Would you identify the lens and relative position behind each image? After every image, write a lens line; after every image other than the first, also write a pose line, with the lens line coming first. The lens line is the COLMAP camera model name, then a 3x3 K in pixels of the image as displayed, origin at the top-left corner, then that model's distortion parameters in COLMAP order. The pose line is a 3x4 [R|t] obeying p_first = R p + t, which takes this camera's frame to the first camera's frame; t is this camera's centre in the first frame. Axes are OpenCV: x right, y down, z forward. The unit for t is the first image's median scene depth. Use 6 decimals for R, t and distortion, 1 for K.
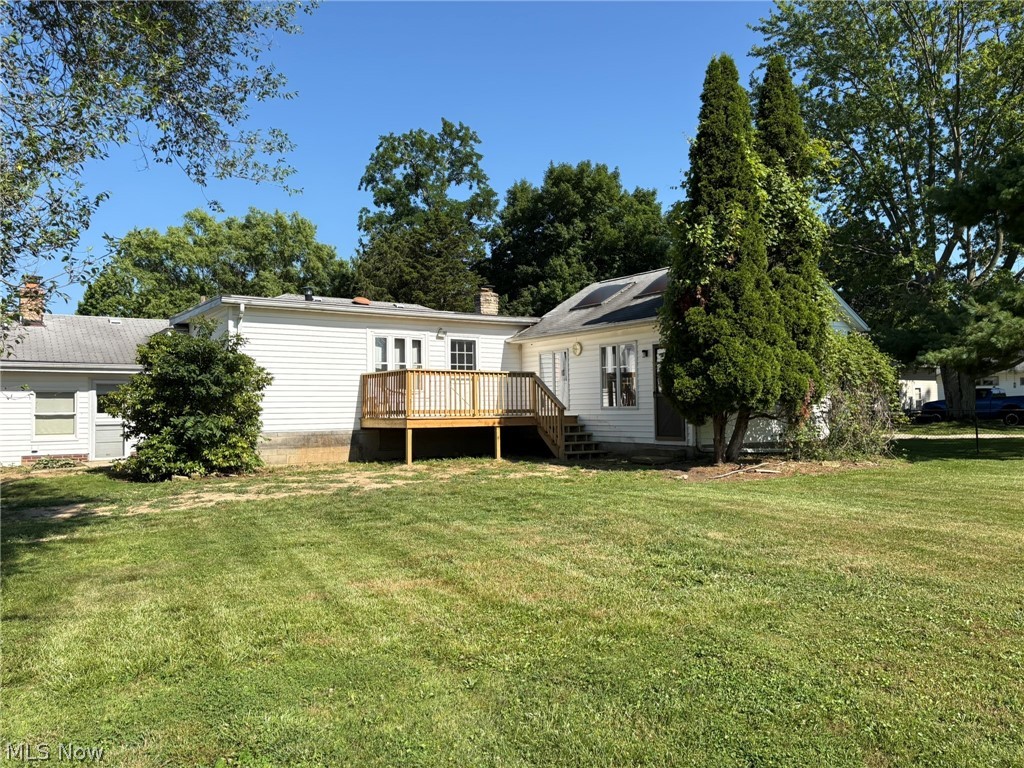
lens RADIAL K [[783.3, 0, 512.0], [0, 783.3, 384.0], [0, 0, 1]] dist [0.252384, -0.000154]
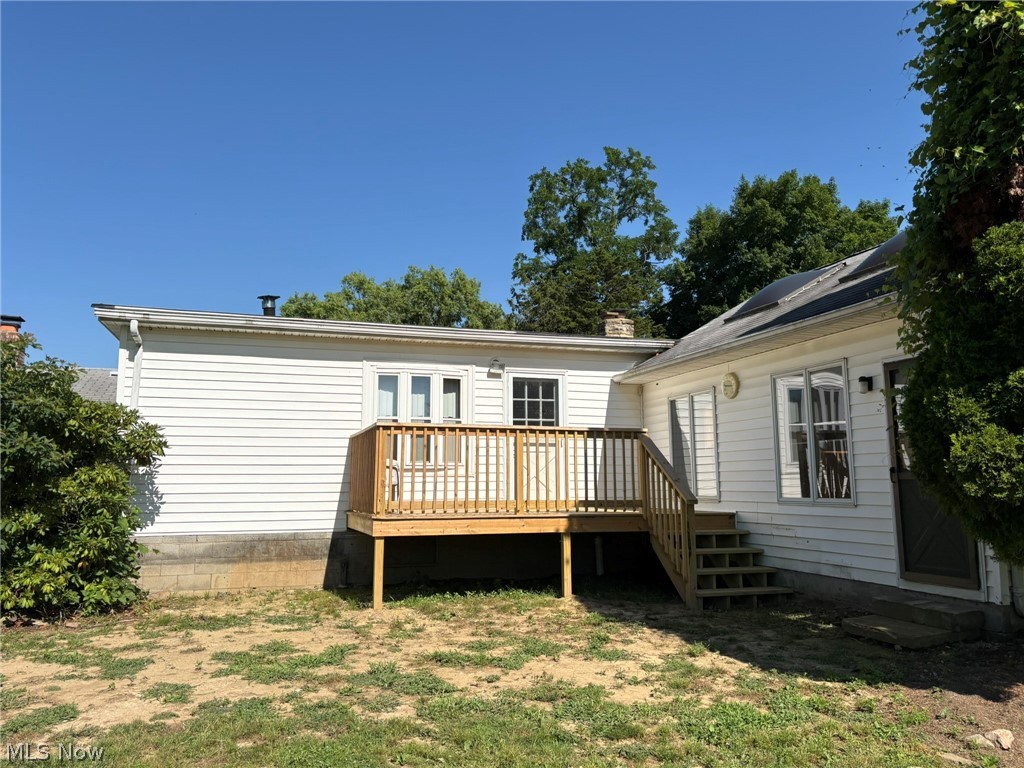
lens RADIAL K [[782.7, 0, 512.4], [0, 782.7, 389.4], [0, 0, 1]] dist [0.087004, -0.078712]
pose [[0.962373, -0.024684, -0.270608, 0.081858], [0.001201, 0.996242, -0.086602, 0.003480], [0.271728, 0.083018, 0.958787, 0.432554]]
